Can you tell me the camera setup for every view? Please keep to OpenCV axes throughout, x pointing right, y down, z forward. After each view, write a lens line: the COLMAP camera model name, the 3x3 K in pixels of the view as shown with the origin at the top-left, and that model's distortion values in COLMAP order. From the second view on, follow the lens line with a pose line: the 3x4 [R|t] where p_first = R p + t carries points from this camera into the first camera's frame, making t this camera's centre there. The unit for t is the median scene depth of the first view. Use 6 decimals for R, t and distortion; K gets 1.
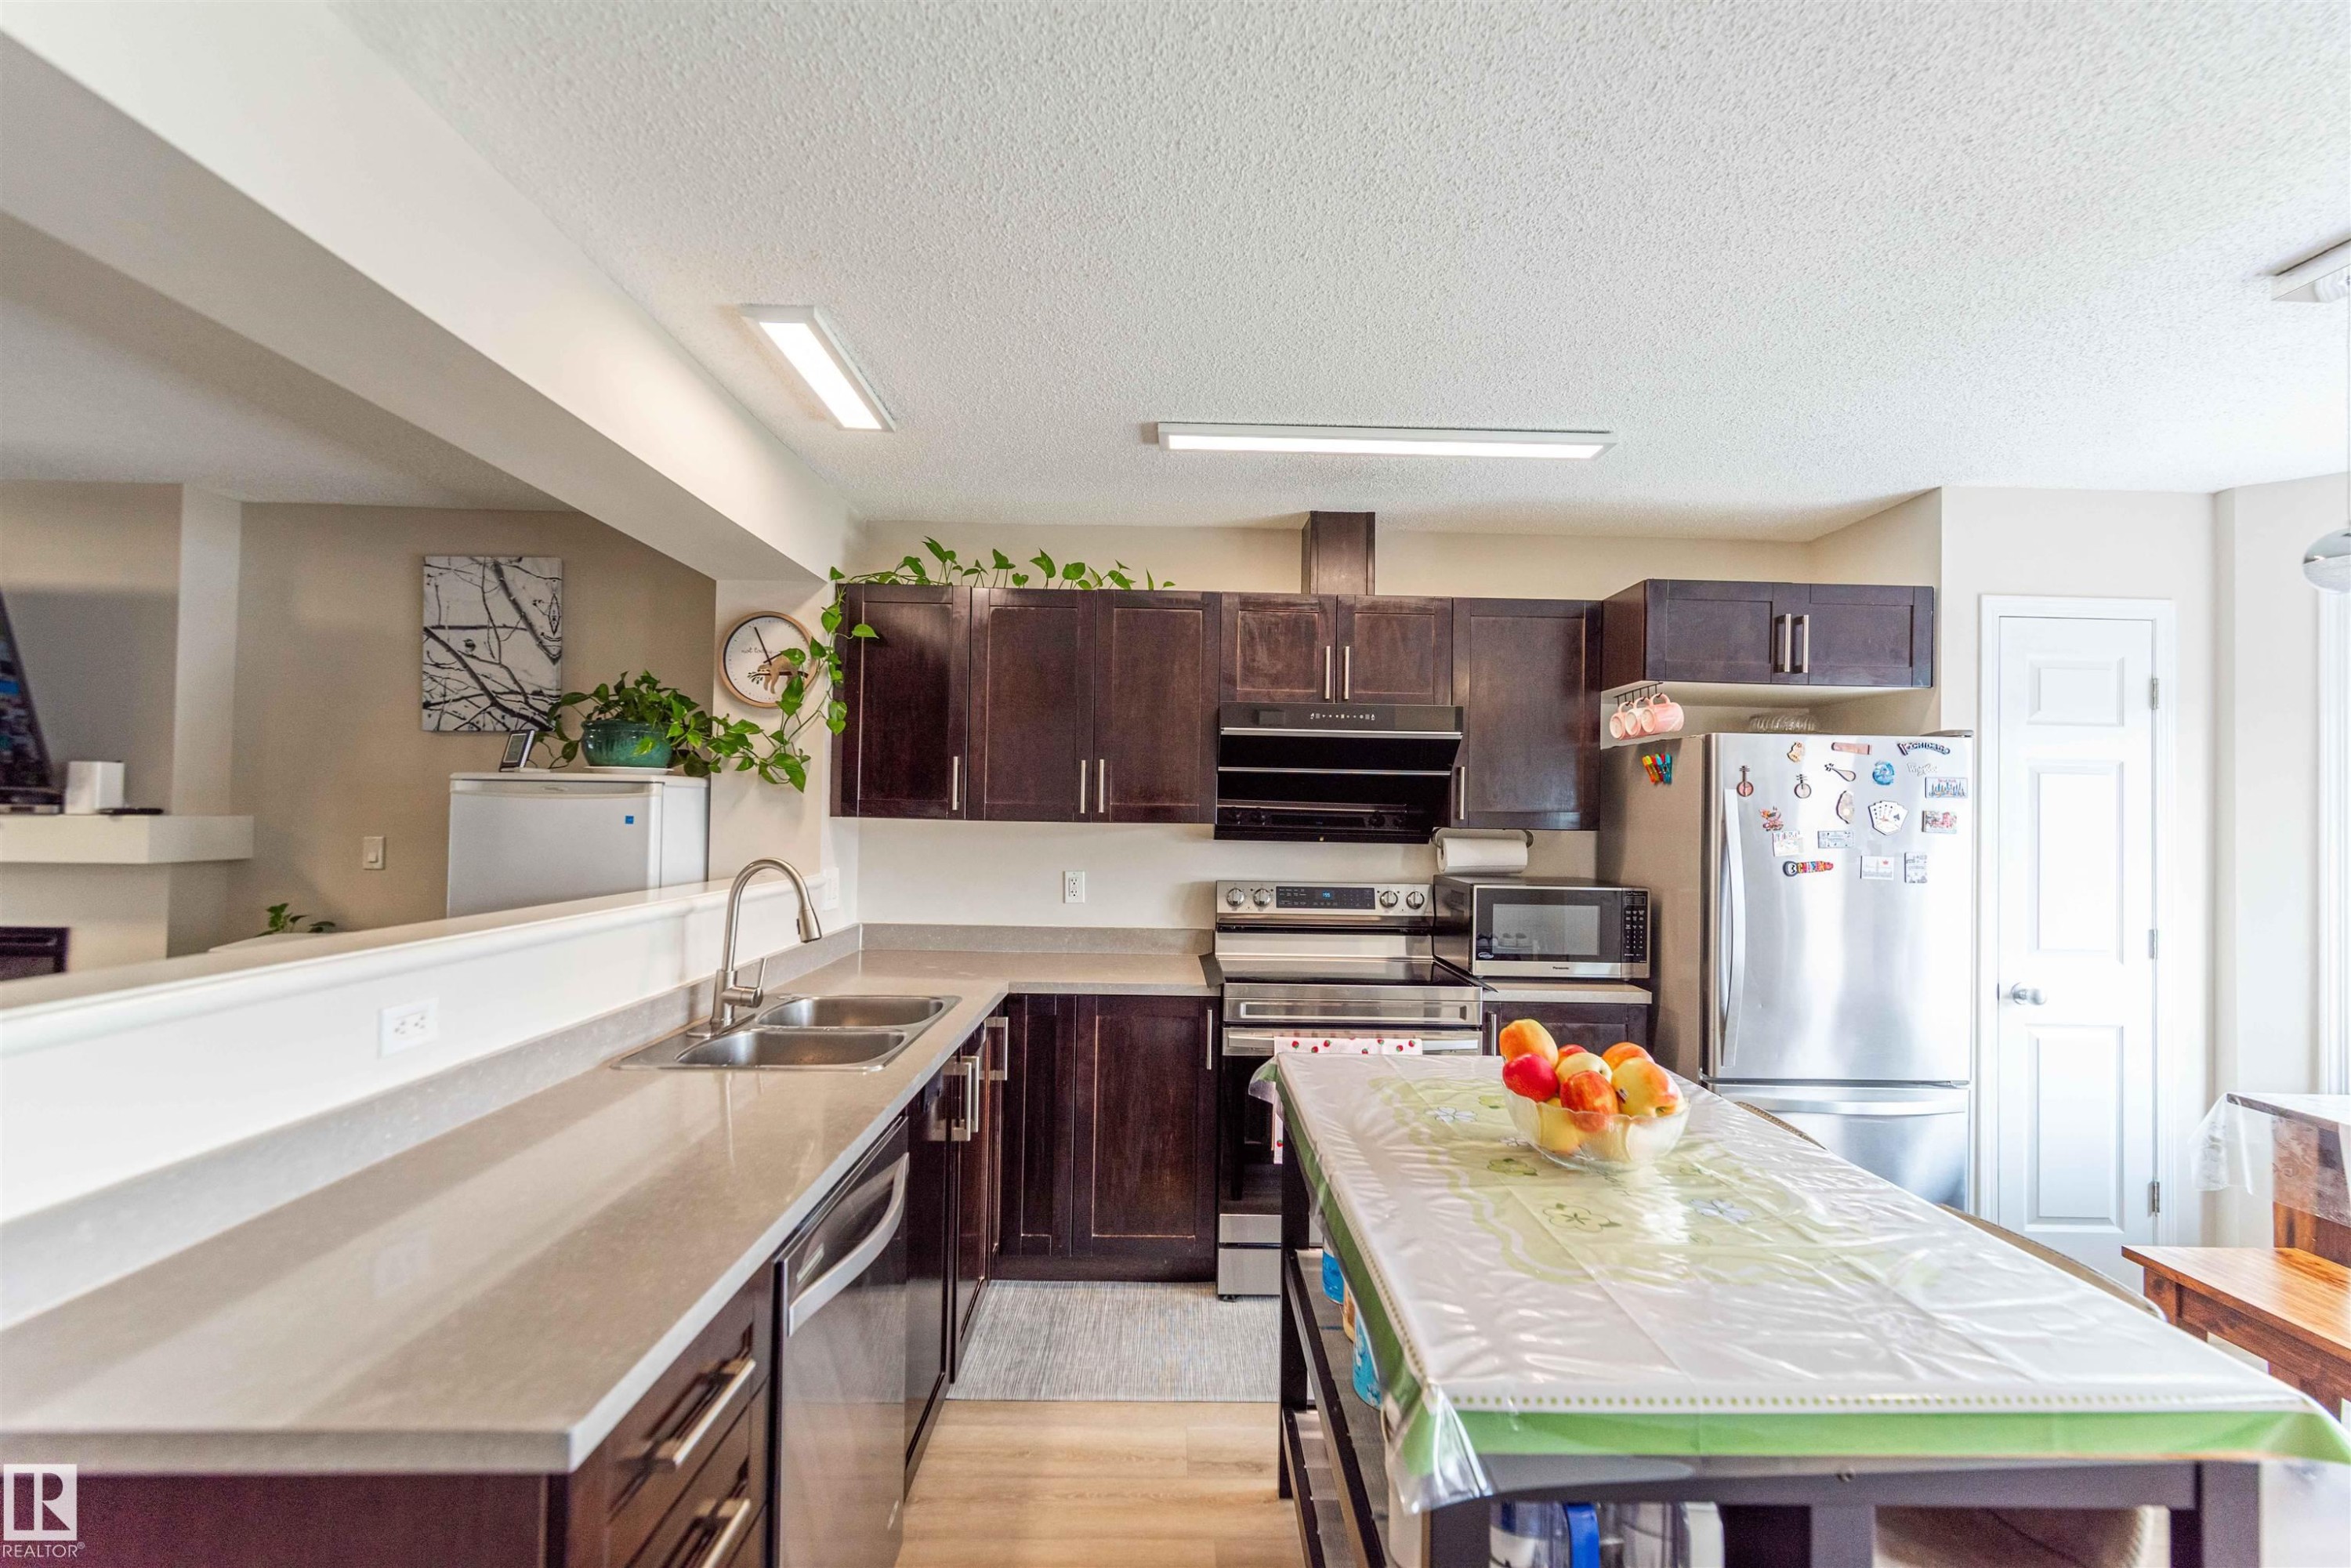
lens RADIAL K [[1024.5, 0, 1193.9], [0, 1024.5, 790.6], [0, 0, 1]] dist [-0.001062, 0.001584]
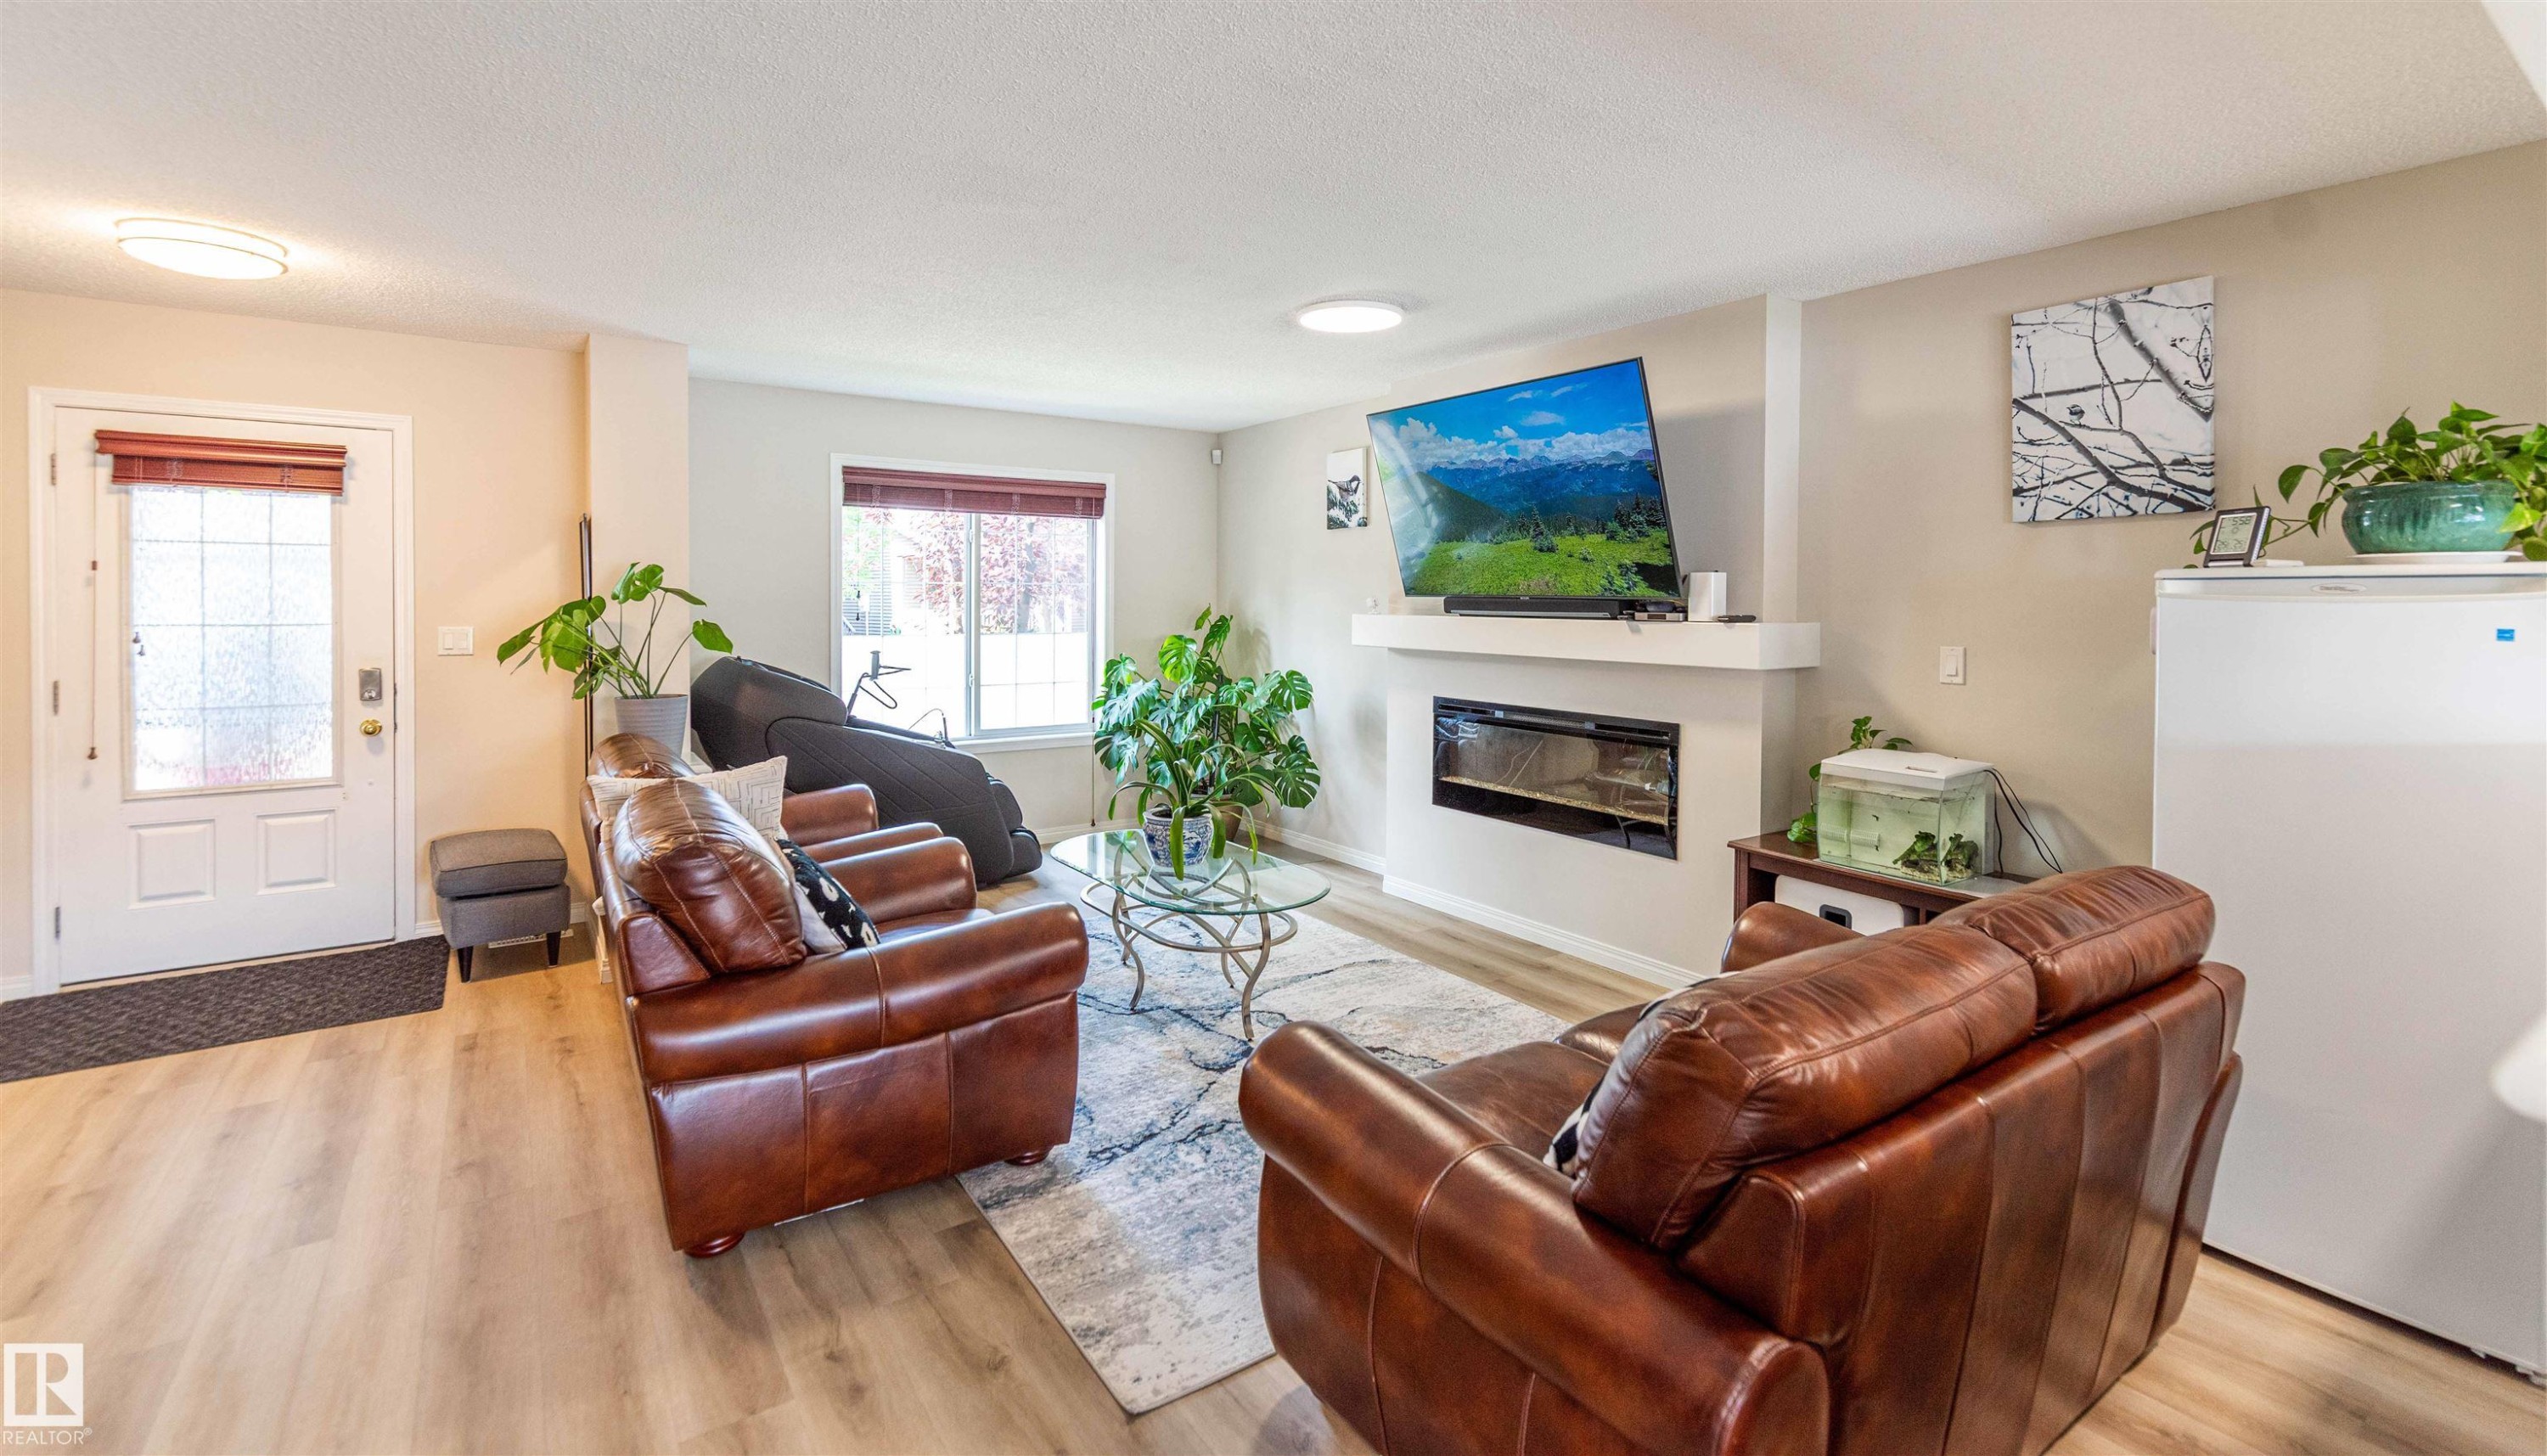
lens RADIAL K [[1108.4, 0, 1287.6], [0, 1108.4, 604.6], [0, 0, 1]] dist [0.005180, 0.001201]
pose [[0.563688, -0.010478, -0.825921, -0.360136], [0.021867, 0.999758, 0.002241, -0.006464], [0.825698, -0.019324, 0.563781, -0.009854]]
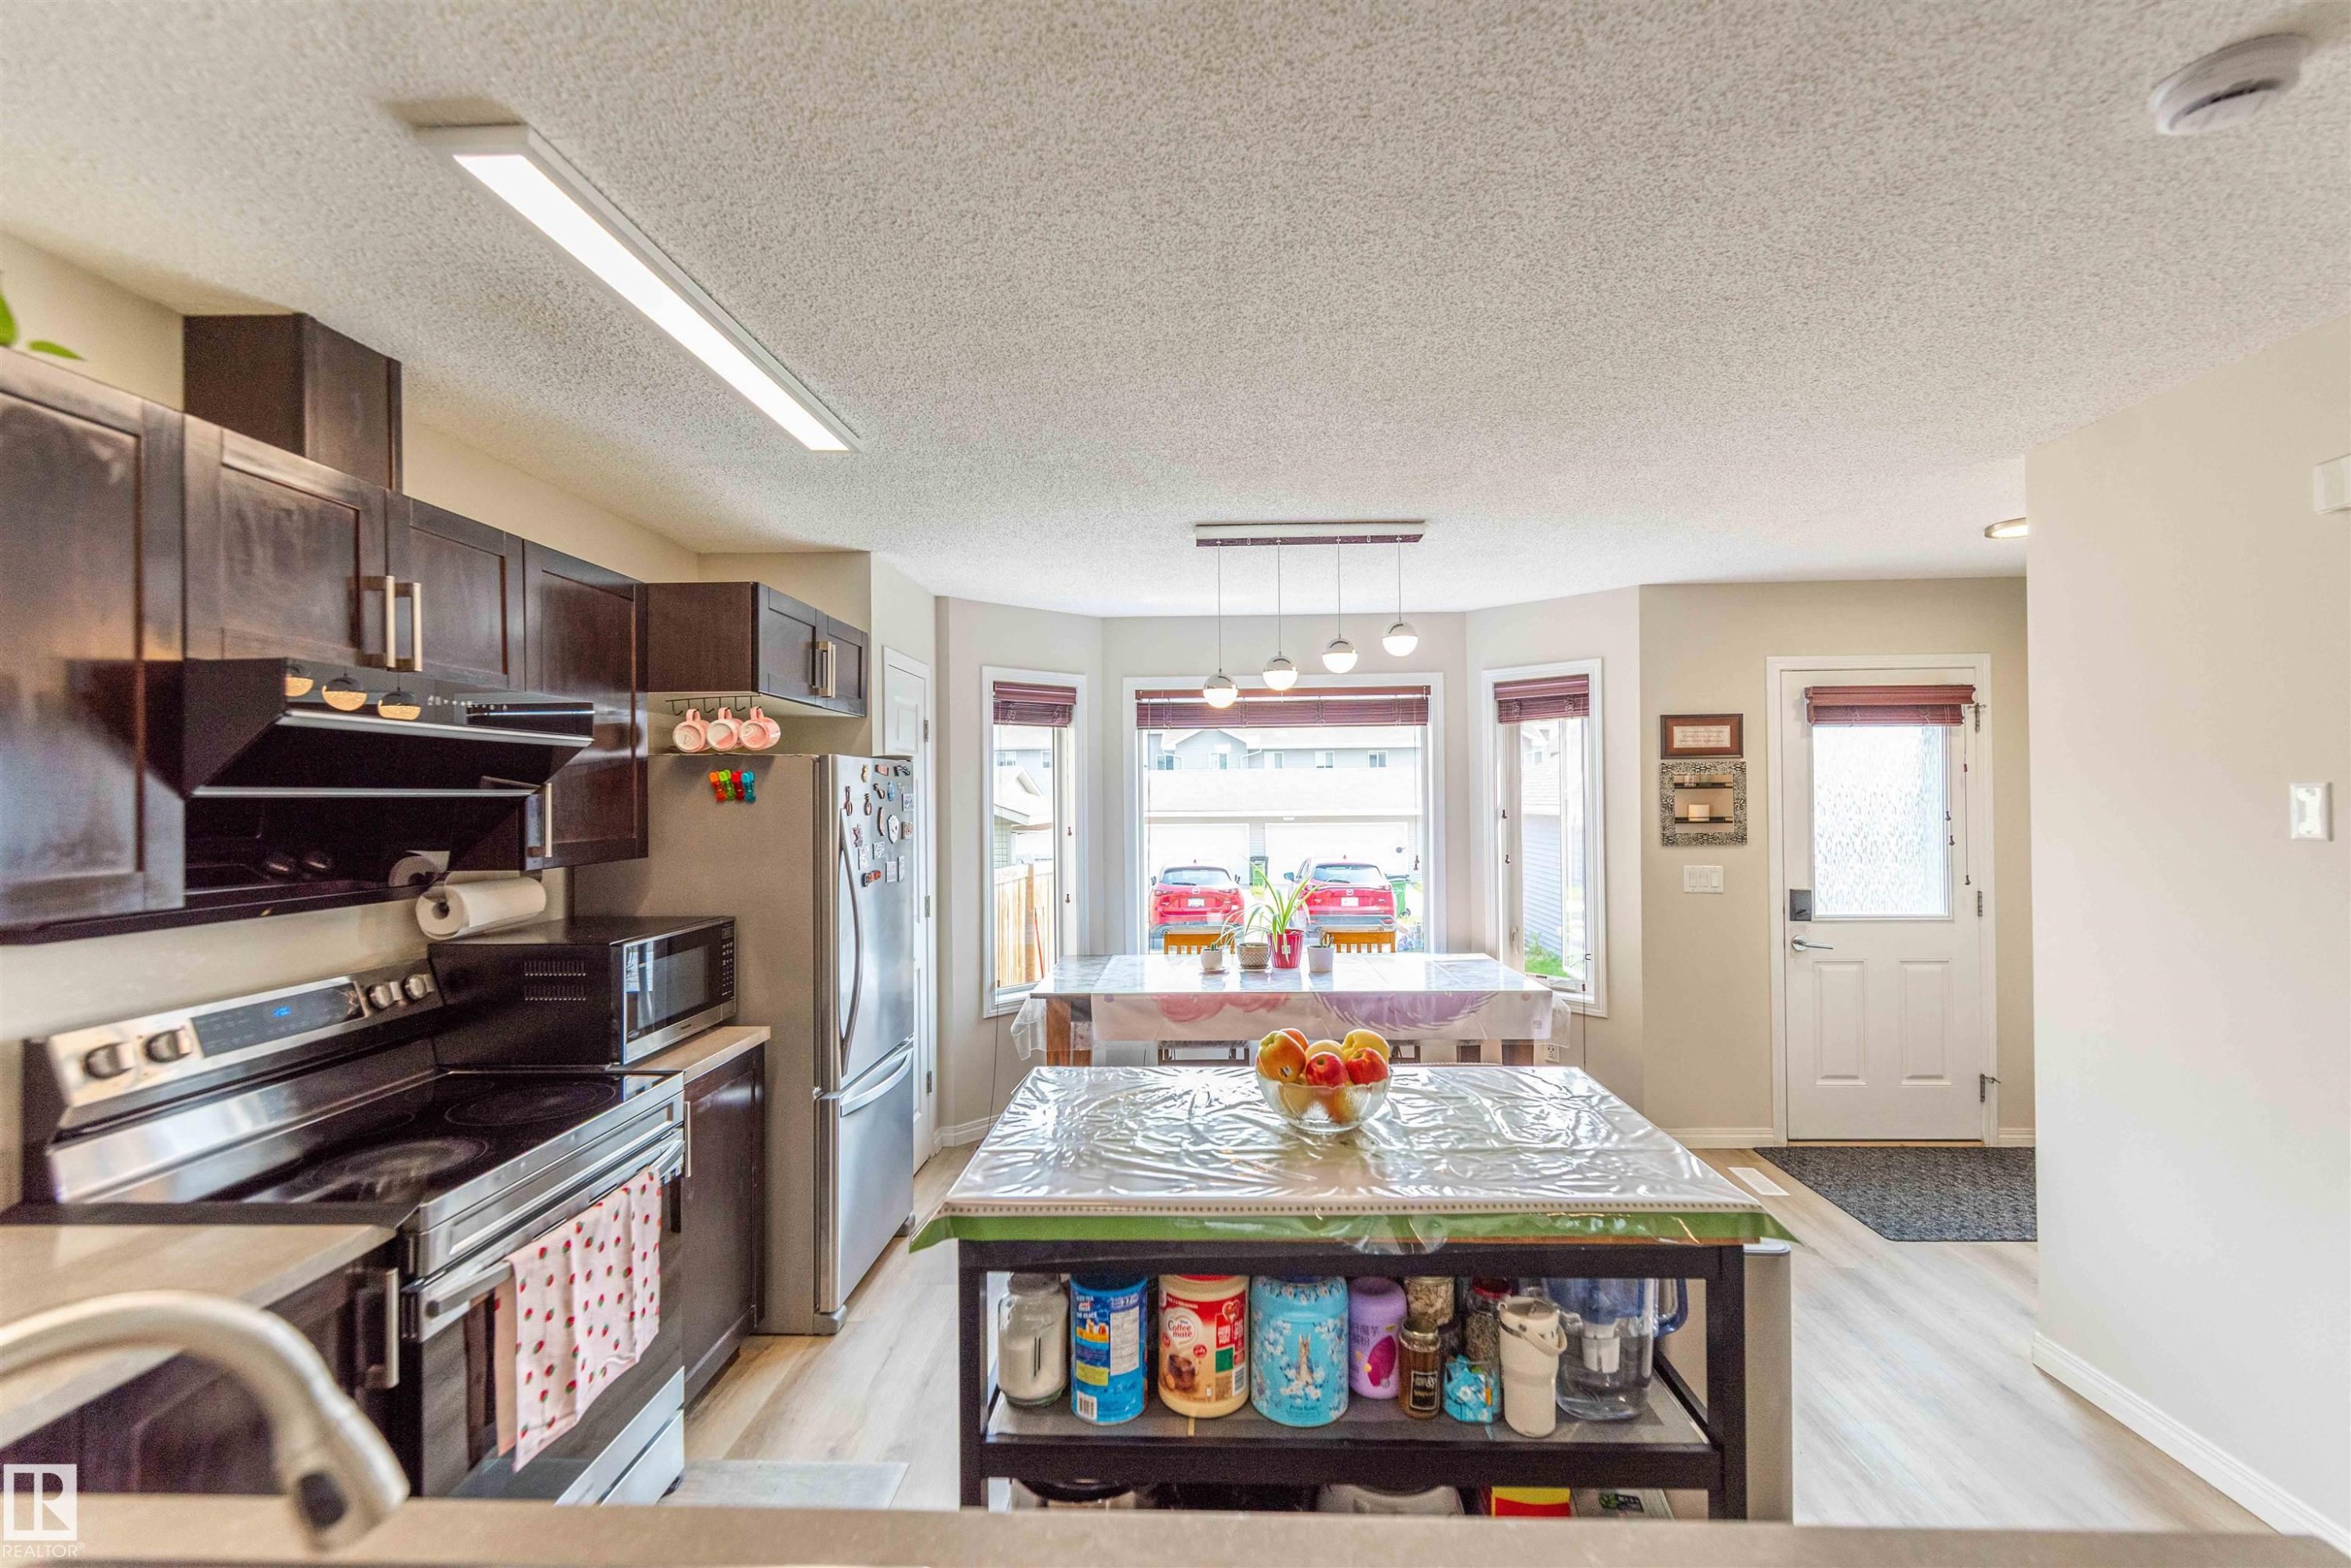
lens RADIAL K [[1024.5, 0, 1183.8], [0, 1024.5, 777.1], [0, 0, 1]] dist [-0.001062, 0.001584]
pose [[0.060090, 0.000121, 0.998193, -0.418978], [-0.017749, 0.999842, 0.000947, -0.035521], [-0.998035, -0.017773, 0.060082, 0.511561]]
